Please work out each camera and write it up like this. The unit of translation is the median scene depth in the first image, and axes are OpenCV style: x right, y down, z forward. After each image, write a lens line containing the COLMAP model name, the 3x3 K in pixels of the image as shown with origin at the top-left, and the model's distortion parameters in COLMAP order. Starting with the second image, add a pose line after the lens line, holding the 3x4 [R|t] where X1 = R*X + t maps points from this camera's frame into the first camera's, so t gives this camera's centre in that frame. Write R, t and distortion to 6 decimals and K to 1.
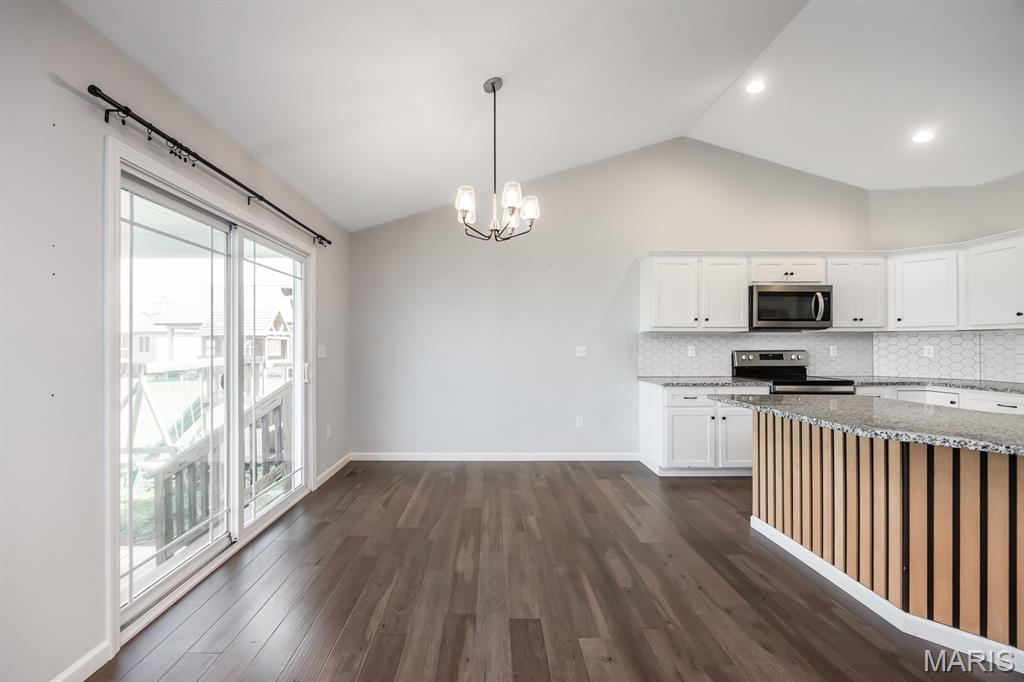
lens RADIAL K [[403.4, 0, 491.5], [0, 403.4, 342.7], [0, 0, 1]] dist [-0.004085, 0.000694]
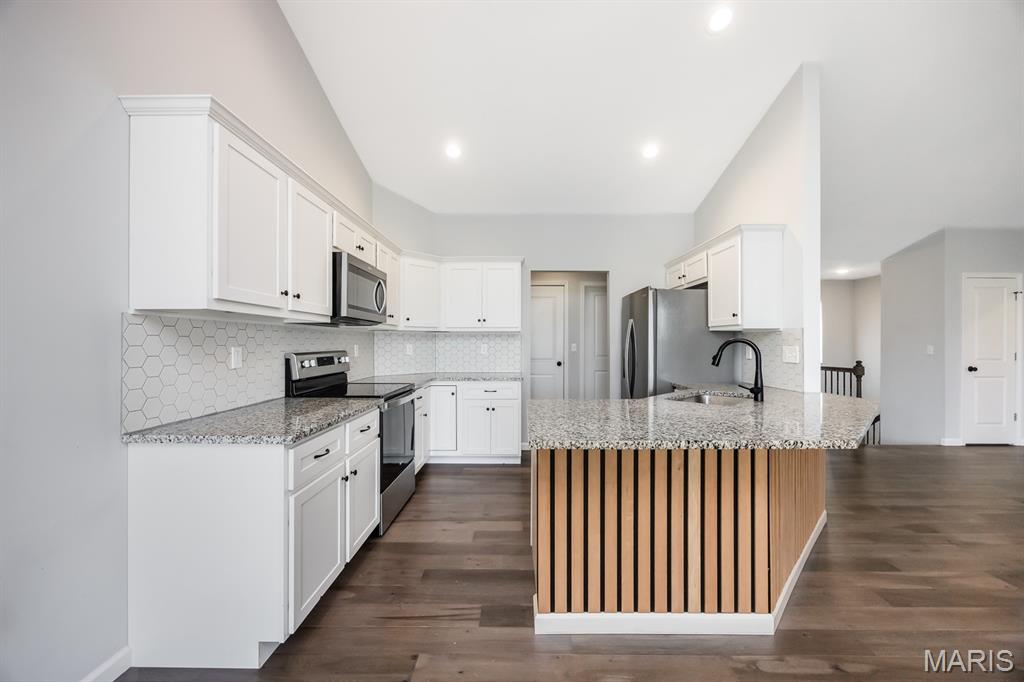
lens RADIAL K [[389.5, 0, 516.2], [0, 389.5, 341.8], [0, 0, 1]] dist [-0.001968, 0.000245]
pose [[0.007647, 0.004759, 0.999959, 0.026582], [-0.007047, 0.999964, -0.004705, 0.003019], [-0.999946, -0.007010, 0.007680, 0.753558]]
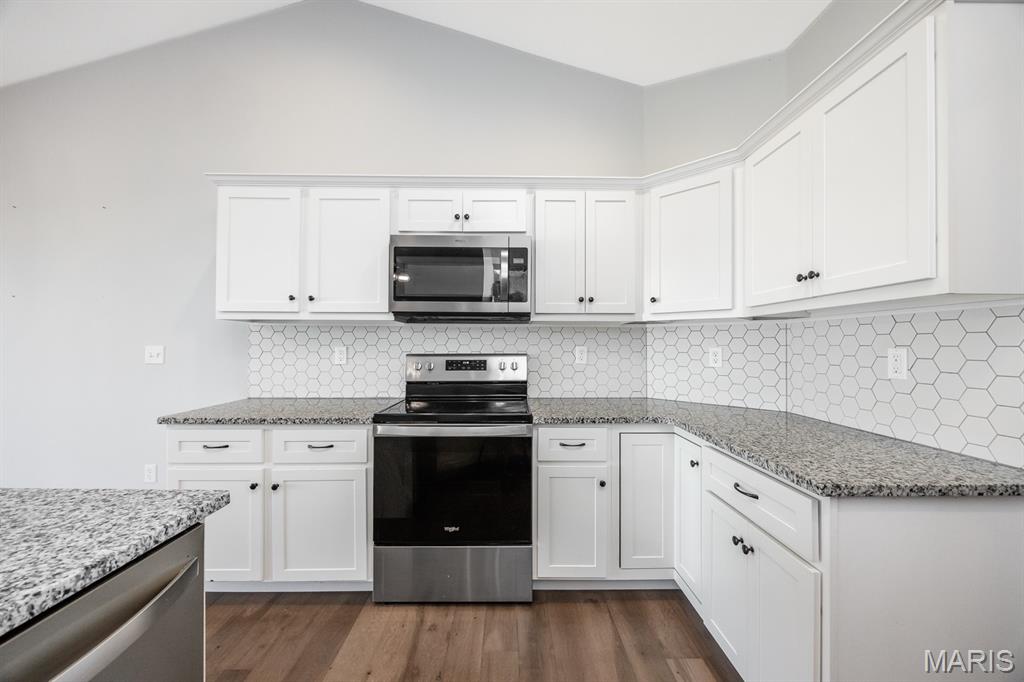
lens RADIAL K [[389.5, 0, 512.8], [0, 389.5, 341.2], [0, 0, 1]] dist [-0.001968, 0.000245]
pose [[0.999951, 0.004345, 0.008876, 0.858324], [-0.004339, 0.999990, -0.000617, 0.000575], [-0.008878, 0.000578, 0.999960, 0.490826]]
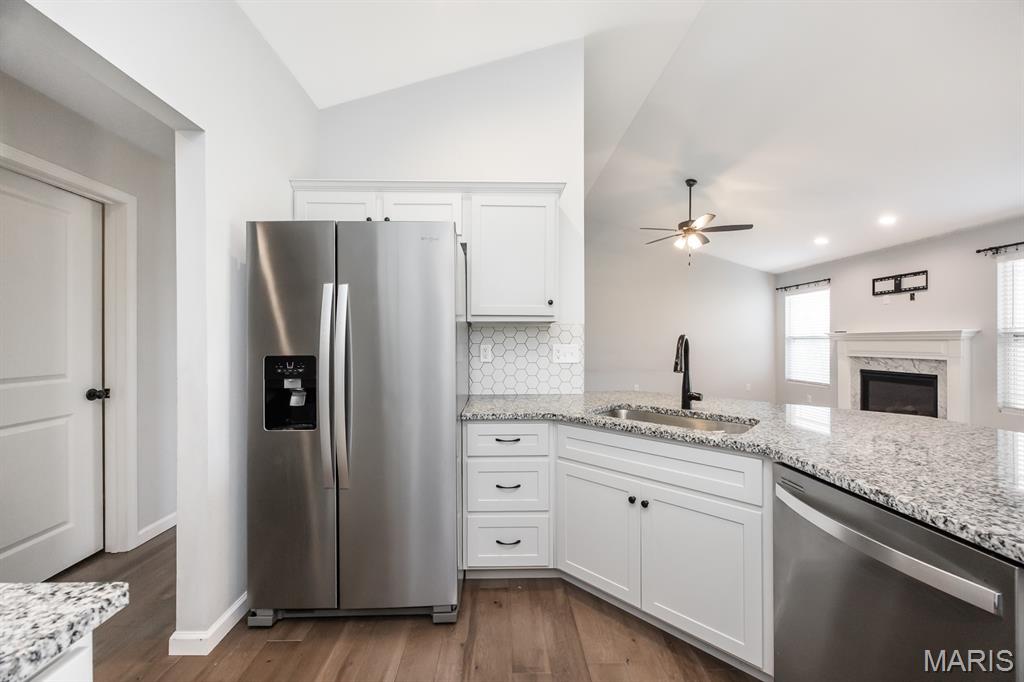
lens RADIAL K [[389.5, 0, 507.2], [0, 389.5, 342.0], [0, 0, 1]] dist [-0.001968, 0.000245]
pose [[-0.999795, -0.000697, -0.020230, 0.922826], [-0.000618, 0.999992, -0.003952, 0.002504], [0.020232, -0.003939, -0.999788, 0.894879]]
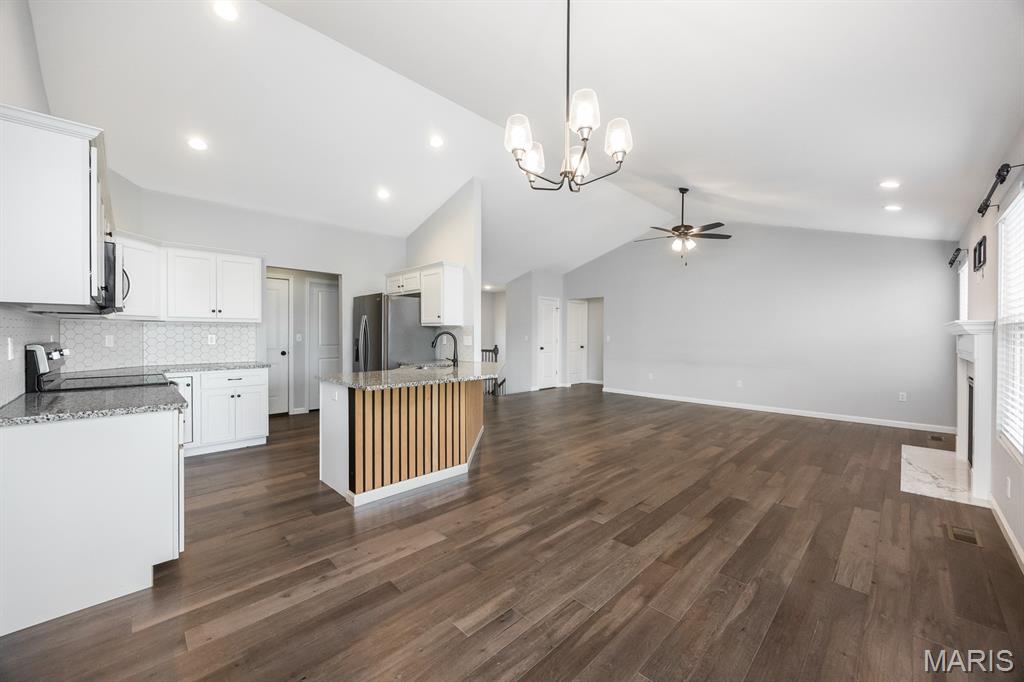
lens RADIAL K [[389.5, 0, 522.1], [0, 389.5, 338.6], [0, 0, 1]] dist [-0.001968, 0.000245]
pose [[-0.707373, -0.009275, 0.706779, -0.281769], [-0.007167, 0.999957, 0.005949, 0.003755], [-0.706804, -0.000857, -0.707409, 1.033627]]
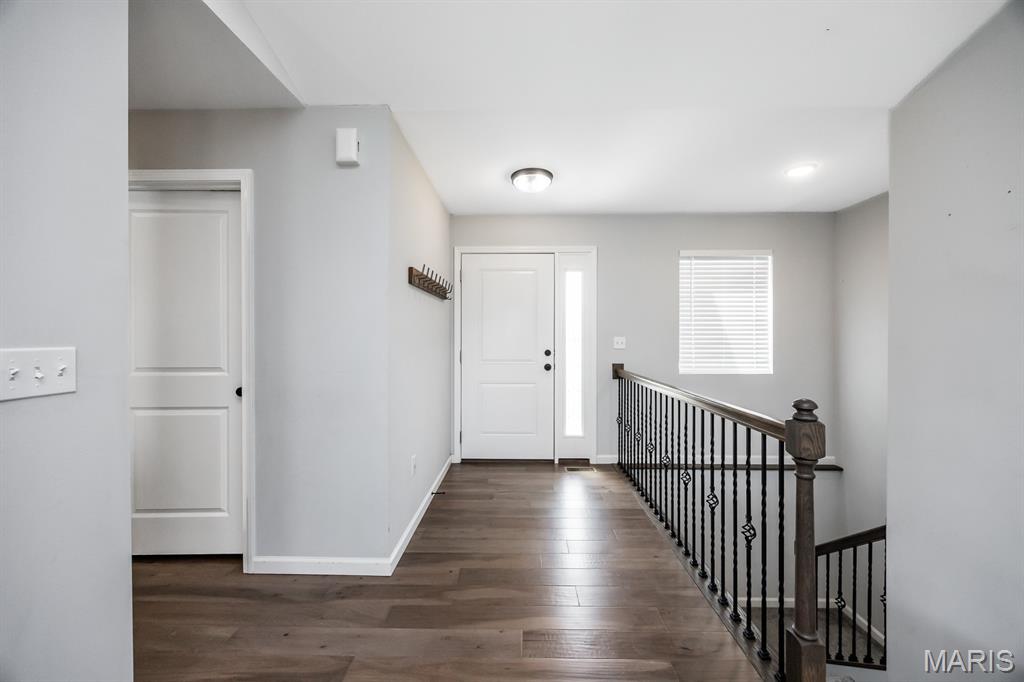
lens RADIAL K [[389.5, 0, 514.3], [0, 389.5, 342.6], [0, 0, 1]] dist [-0.001968, 0.000245]
pose [[0.024331, -0.005115, 0.999691, 0.998650], [-0.009274, 0.999943, 0.005342, 0.008501], [-0.999661, -0.009401, 0.024282, -0.135406]]
